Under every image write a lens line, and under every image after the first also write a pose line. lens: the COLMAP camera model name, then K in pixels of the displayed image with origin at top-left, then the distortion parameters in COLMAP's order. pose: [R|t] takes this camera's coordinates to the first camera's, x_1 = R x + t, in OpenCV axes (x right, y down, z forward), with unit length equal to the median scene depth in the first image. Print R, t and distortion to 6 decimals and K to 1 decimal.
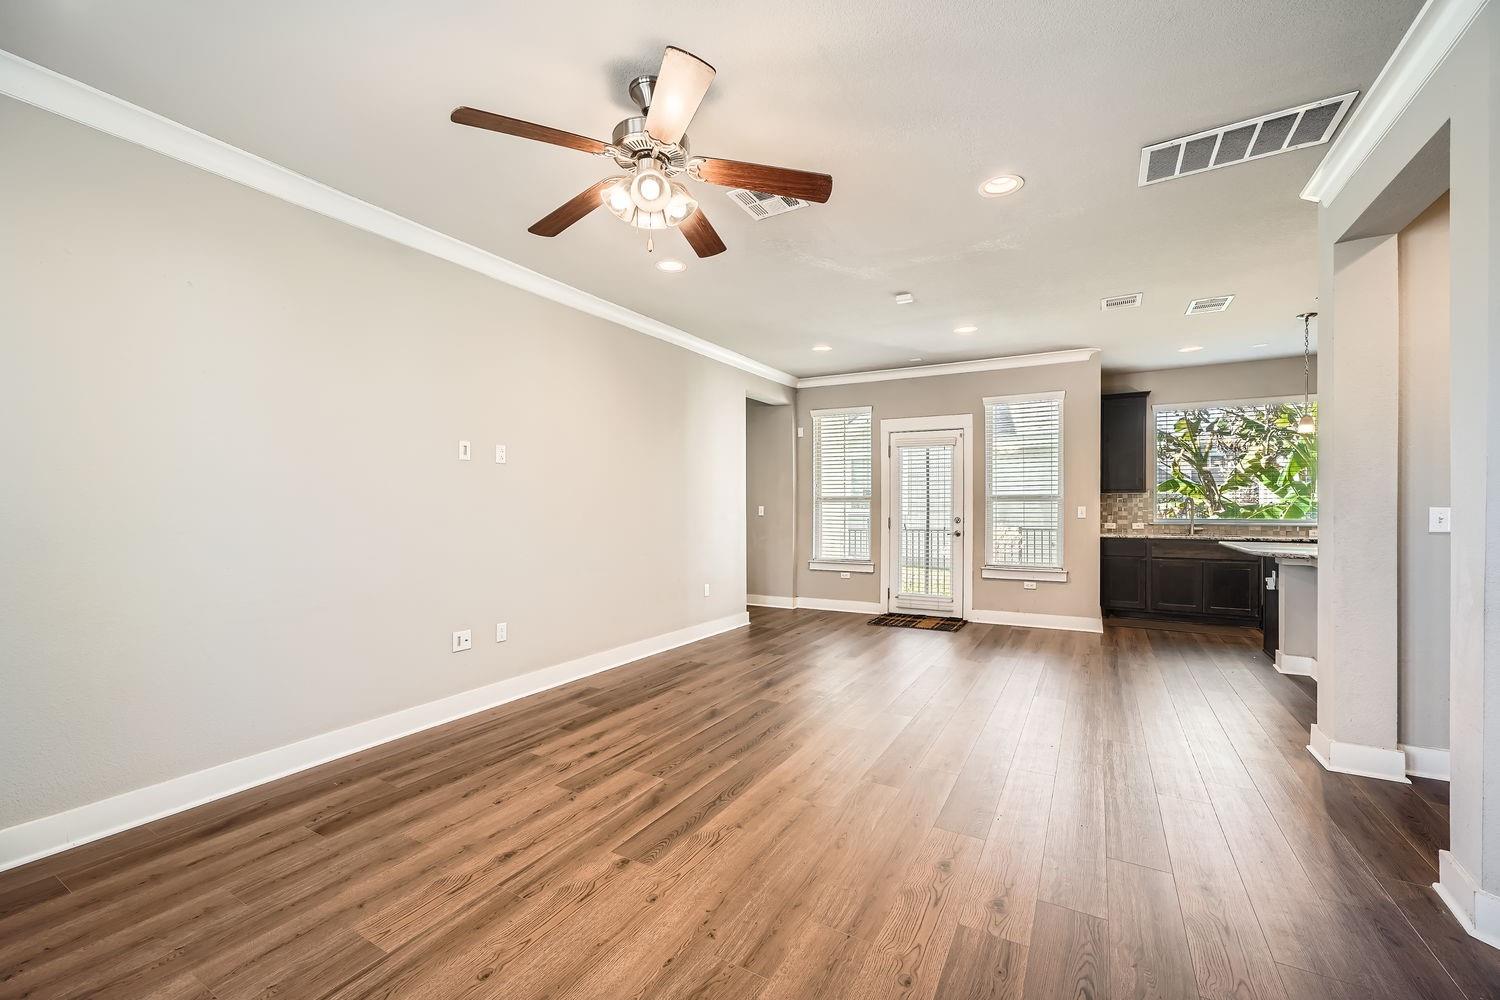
lens RADIAL K [[599.9, 0, 740.8], [0, 599.9, 506.0], [0, 0, 1]] dist [-0.013788, 0.002284]
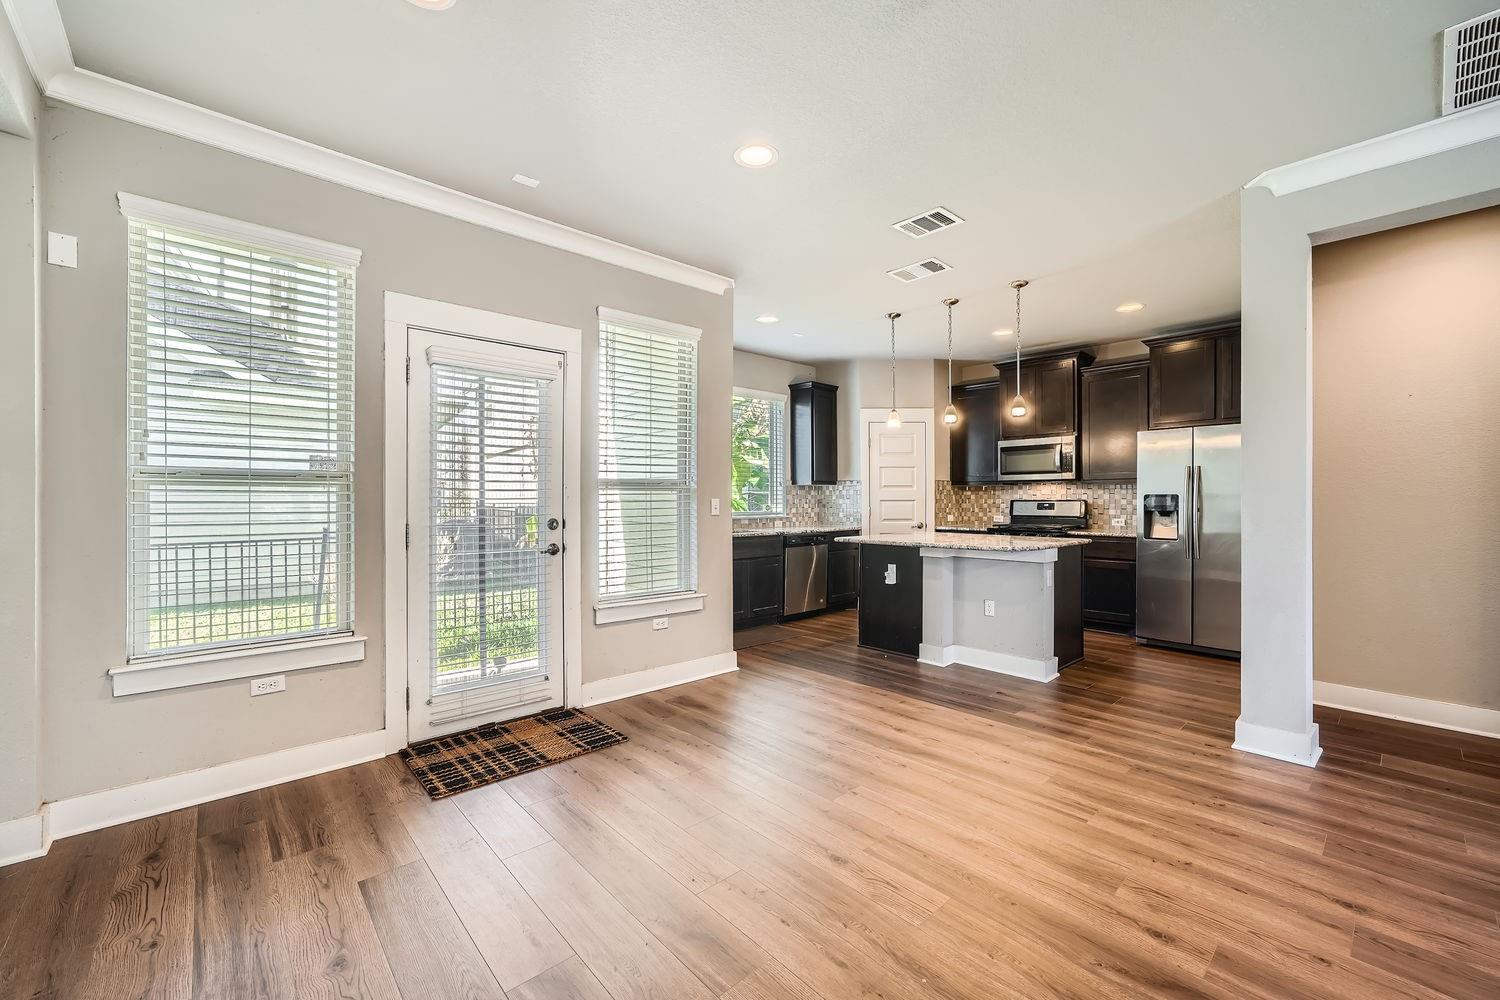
lens RADIAL K [[599.9, 0, 747.0], [0, 599.9, 501.5], [0, 0, 1]] dist [-0.013788, 0.002284]
pose [[0.300982, -0.000168, 0.953630, -0.093907], [0.000500, 1.000000, 0.000018, 0.004143], [-0.953630, 0.000472, 0.300982, 0.675798]]
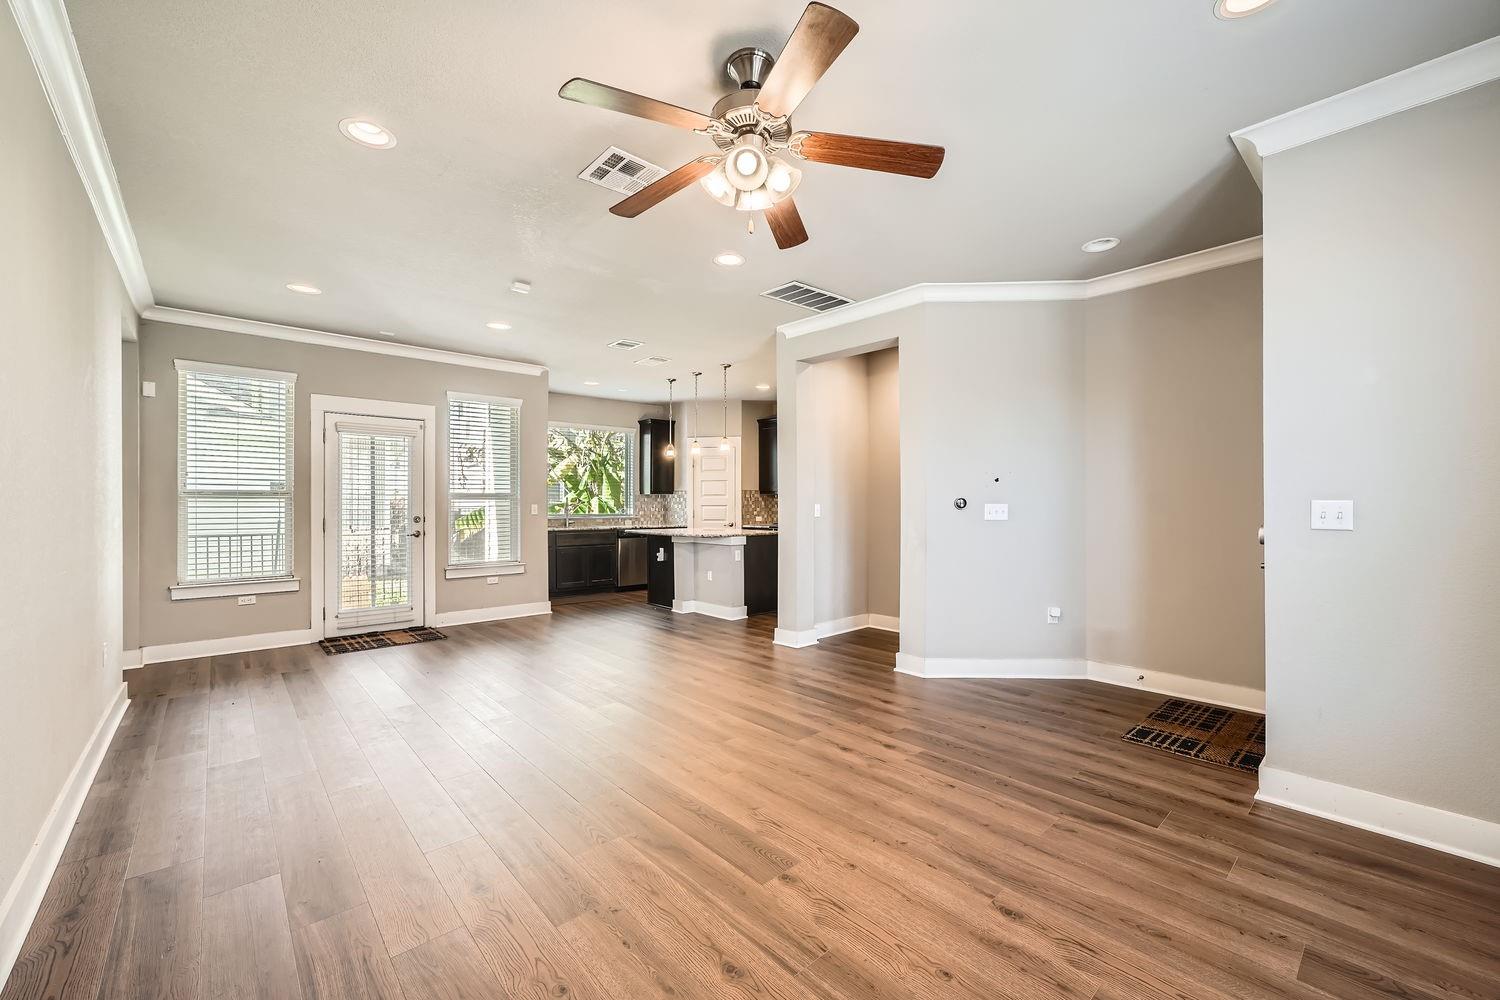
lens RADIAL K [[599.9, 0, 750.3], [0, 599.9, 505.8], [0, 0, 1]] dist [-0.013788, 0.002284]
pose [[0.301245, -0.001241, 0.953546, -0.353062], [-0.002219, 0.999996, 0.002003, -0.000159], [-0.953544, -0.002719, 0.301241, 0.241472]]
